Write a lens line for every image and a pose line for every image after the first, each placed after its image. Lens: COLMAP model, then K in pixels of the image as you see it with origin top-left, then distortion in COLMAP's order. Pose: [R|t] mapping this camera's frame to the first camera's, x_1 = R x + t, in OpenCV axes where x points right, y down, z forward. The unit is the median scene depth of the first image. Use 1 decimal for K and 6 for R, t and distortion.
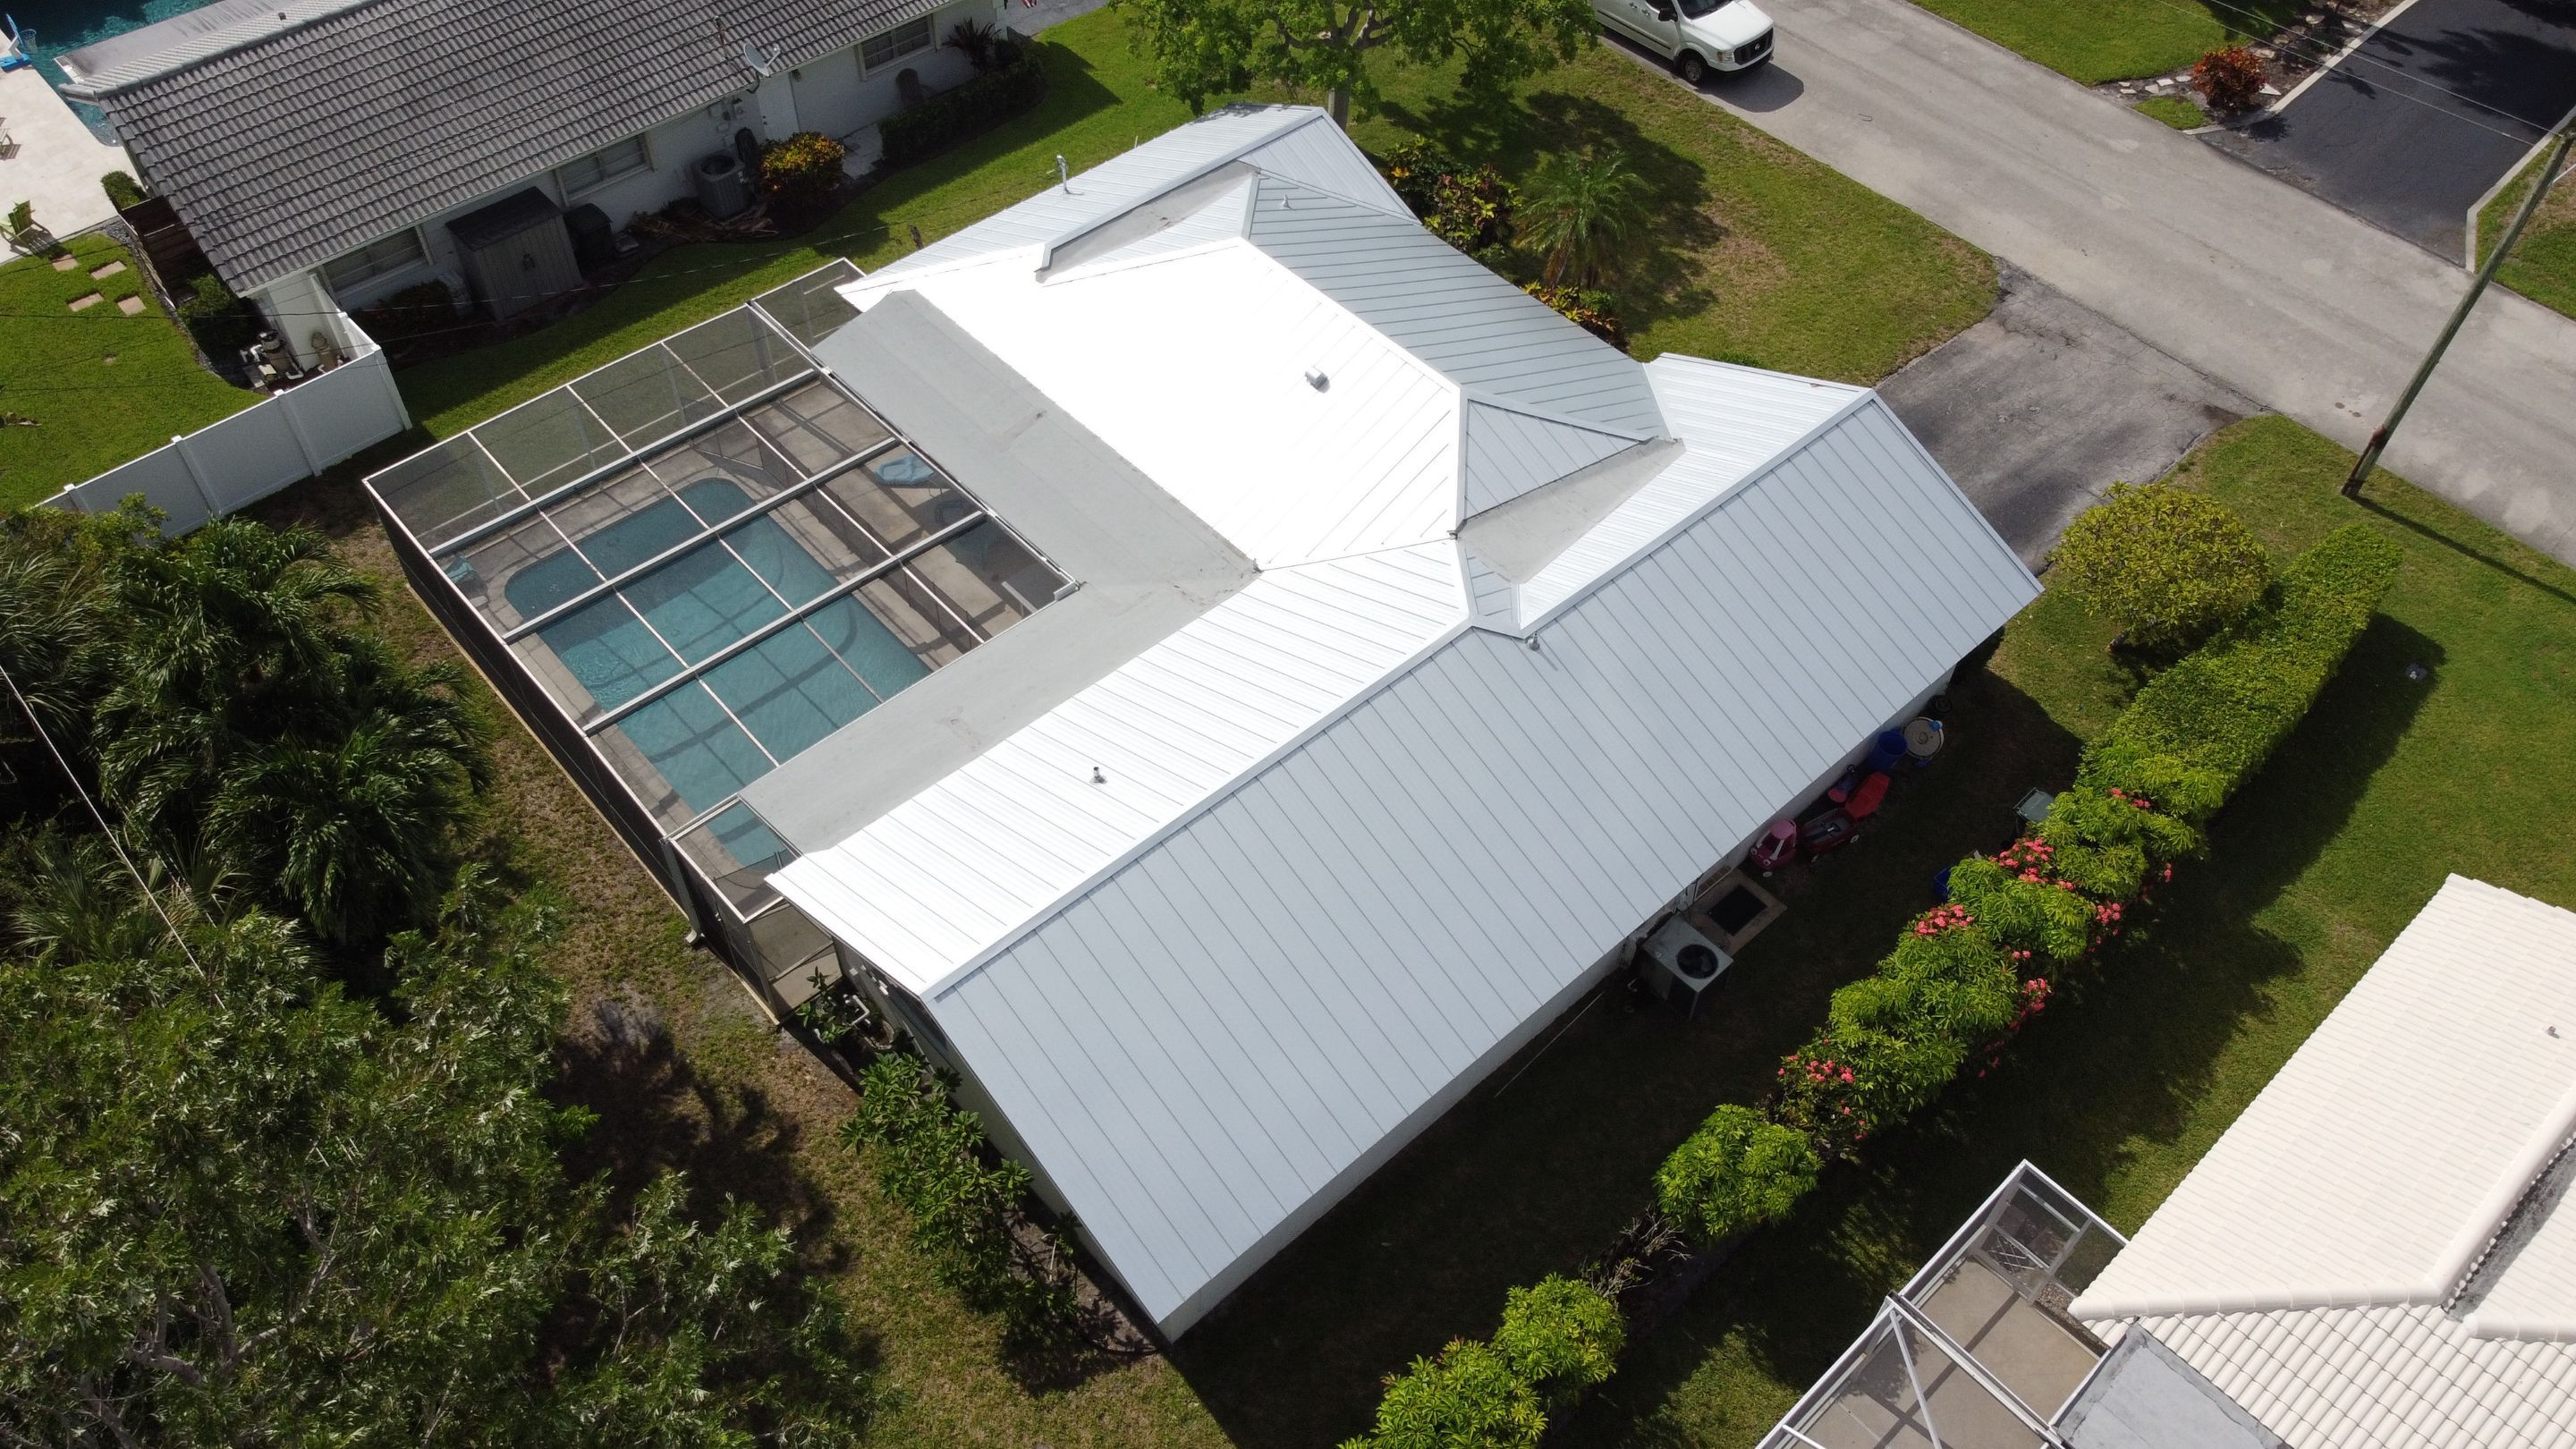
lens RADIAL K [[1863.4, 0, 1299.8], [0, 1863.4, 813.0], [0, 0, 1]] dist [-0.000394, -0.007959]
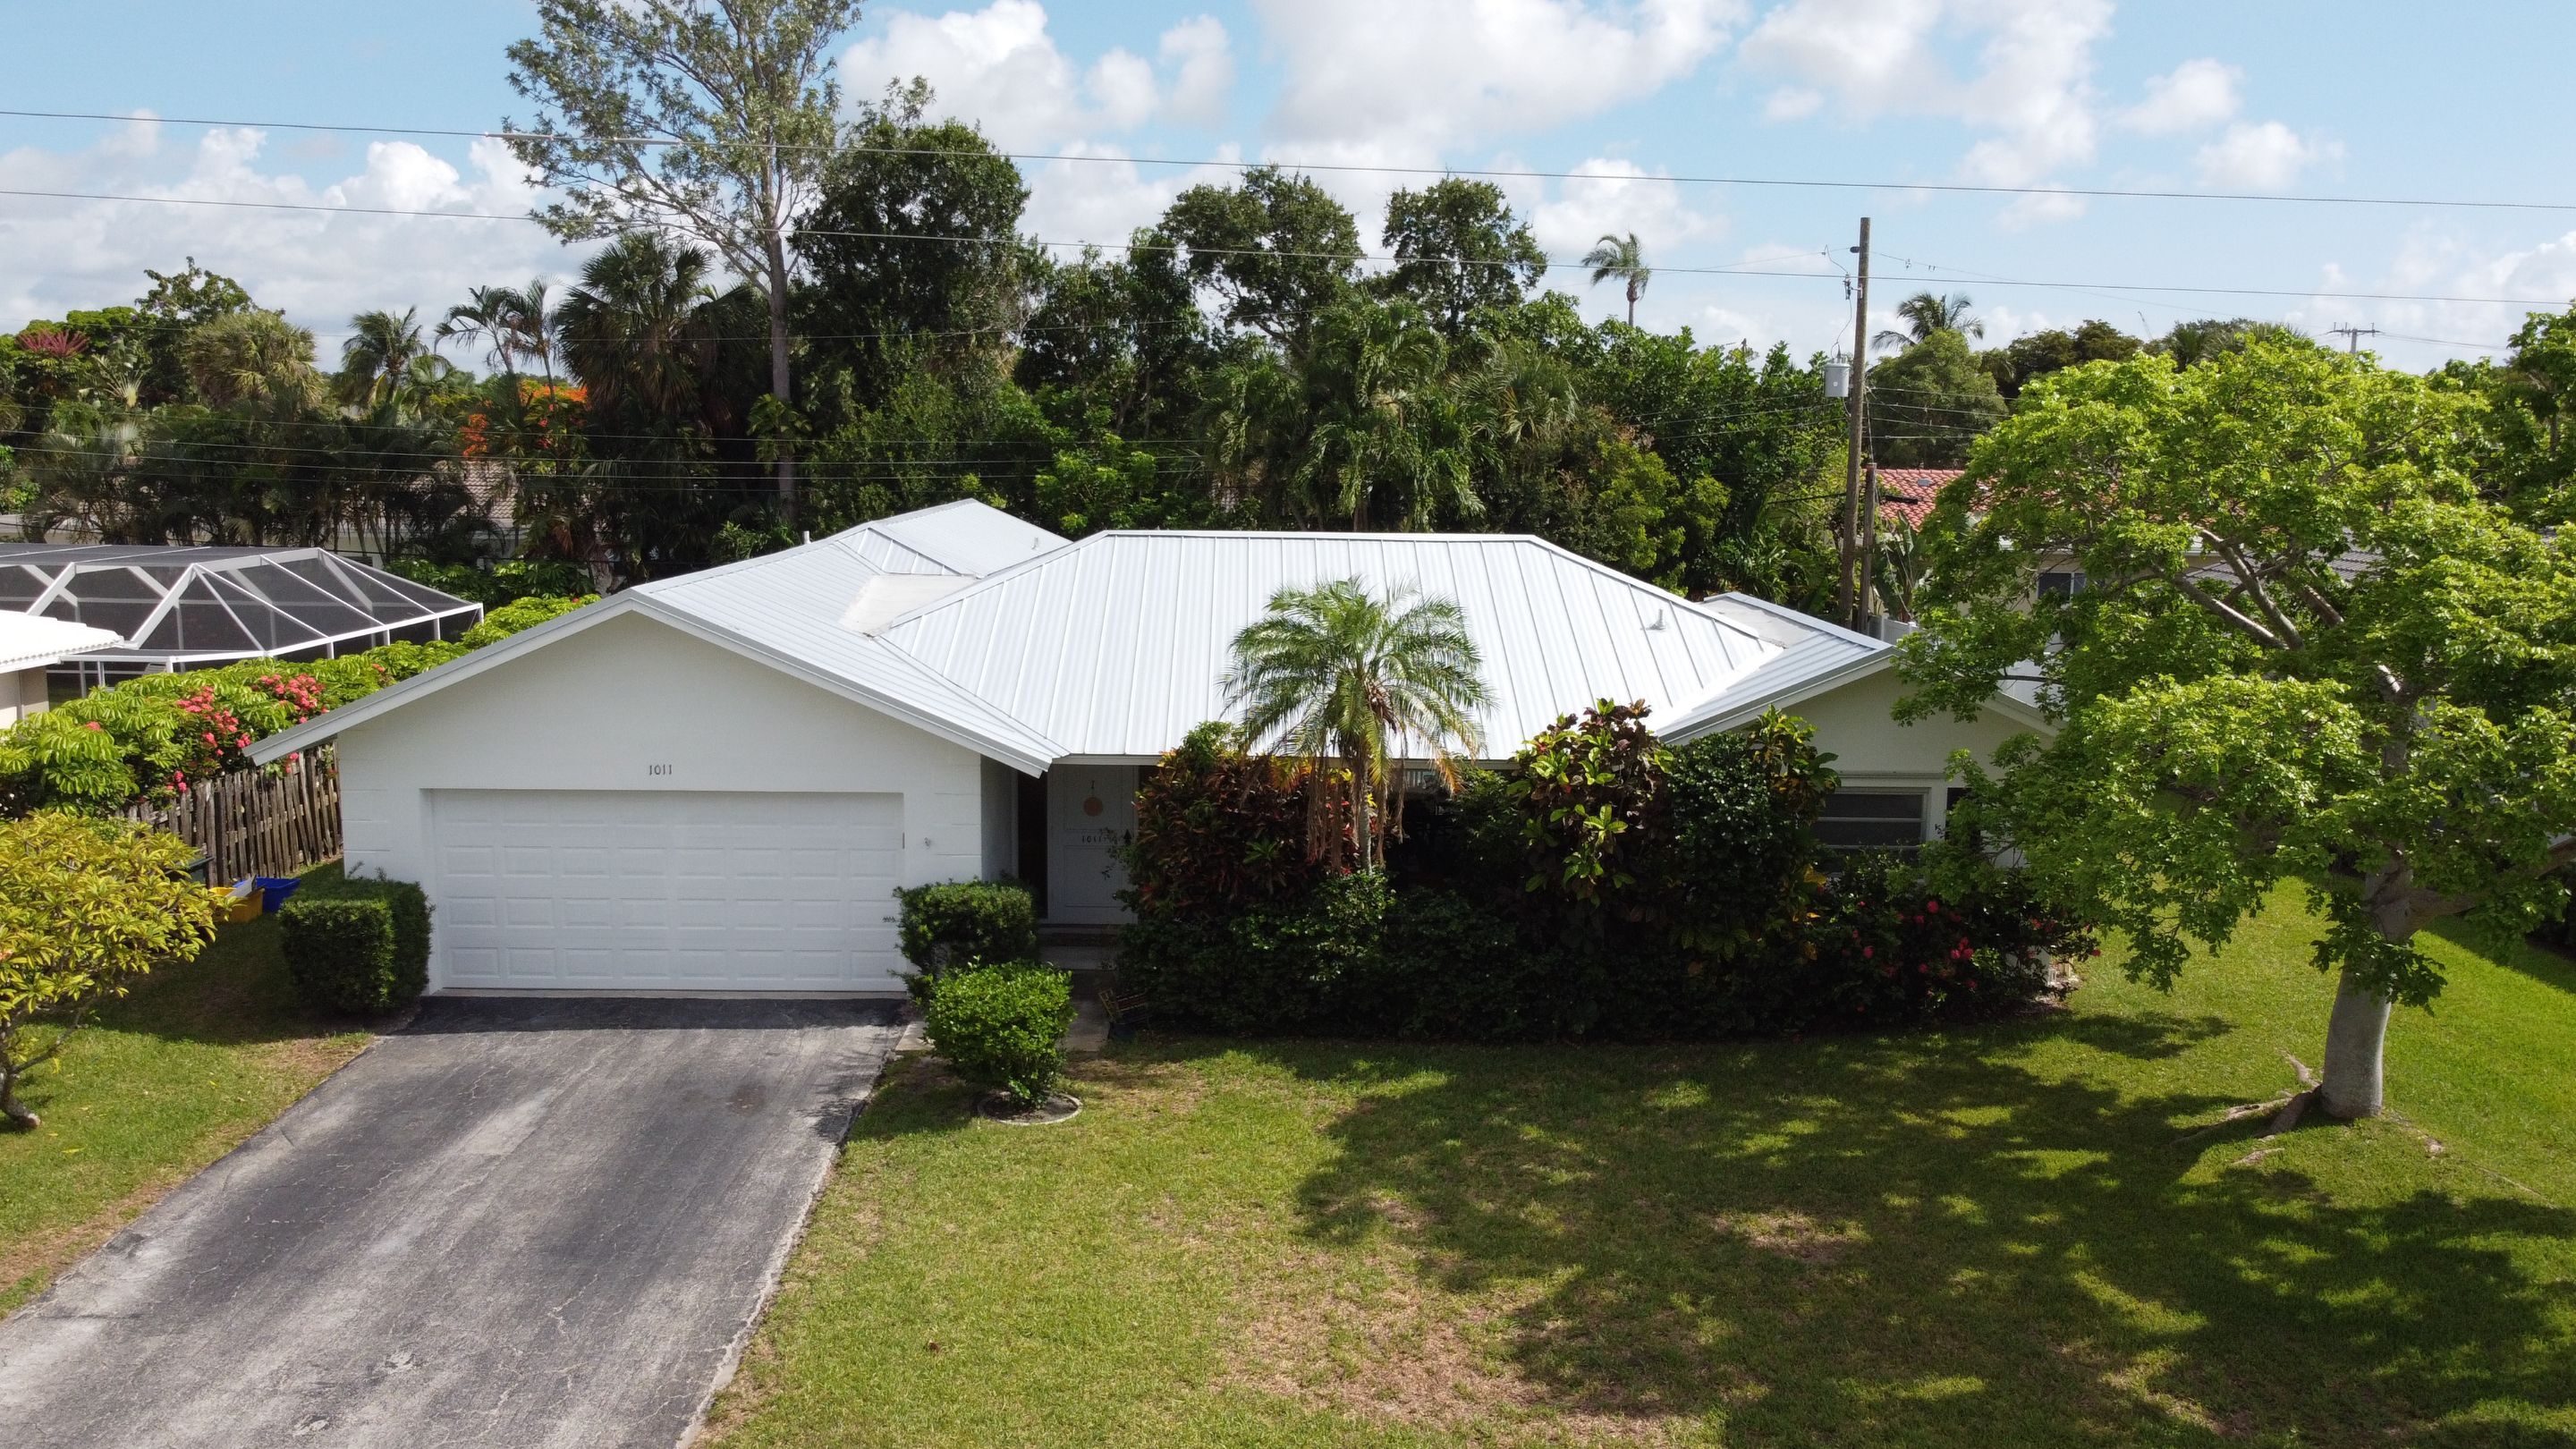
lens RADIAL K [[1968.2, 0, 1288.0], [0, 1968.2, 724.5], [0, 0, 1]] dist [-0.012901, -0.006561]
pose [[-0.668340, 0.086442, -0.738816, 0.517912], [-0.598251, 0.527793, 0.602935, -0.579159], [0.442061, 0.844963, -0.301031, 1.070033]]
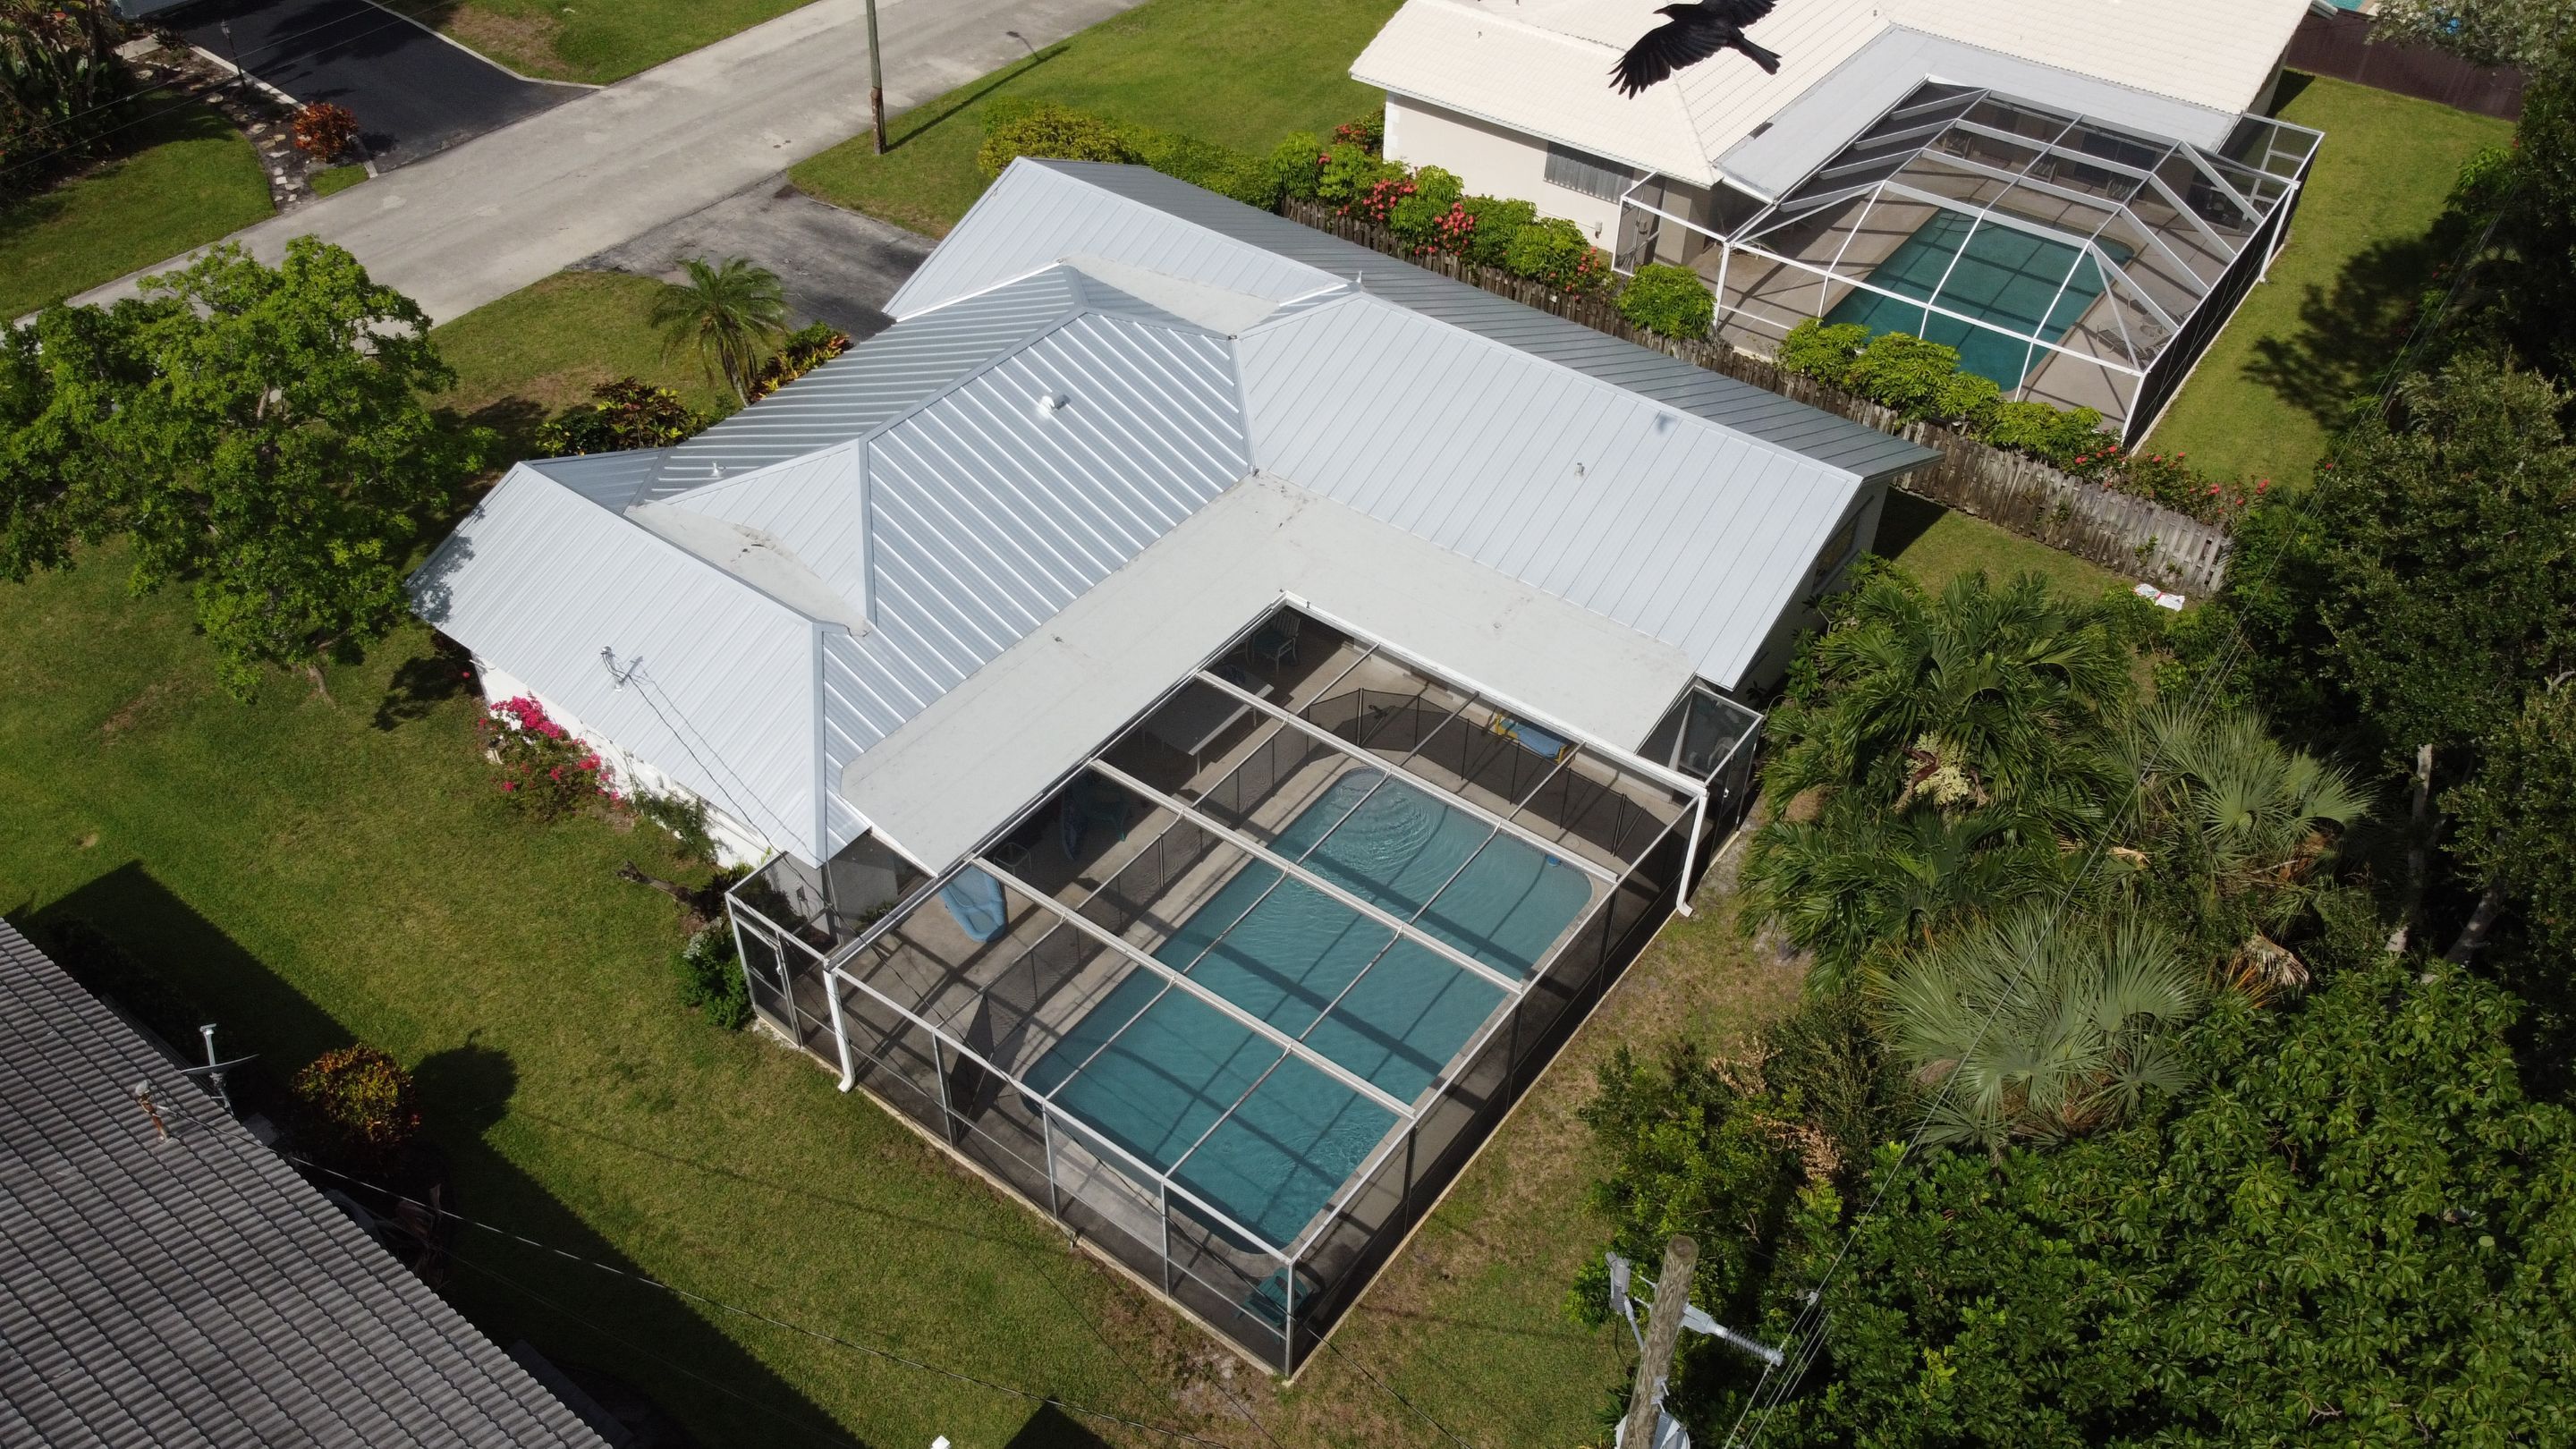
lens RADIAL K [[1920.9, 0, 1288.0], [0, 1920.9, 724.5], [0, 0, 1]] dist [0.002327, -0.008235]
pose [[-0.192619, -0.664210, 0.722304, -0.730685], [0.756795, 0.368000, 0.540219, -0.522626], [-0.624627, 0.650693, 0.431787, 0.469986]]
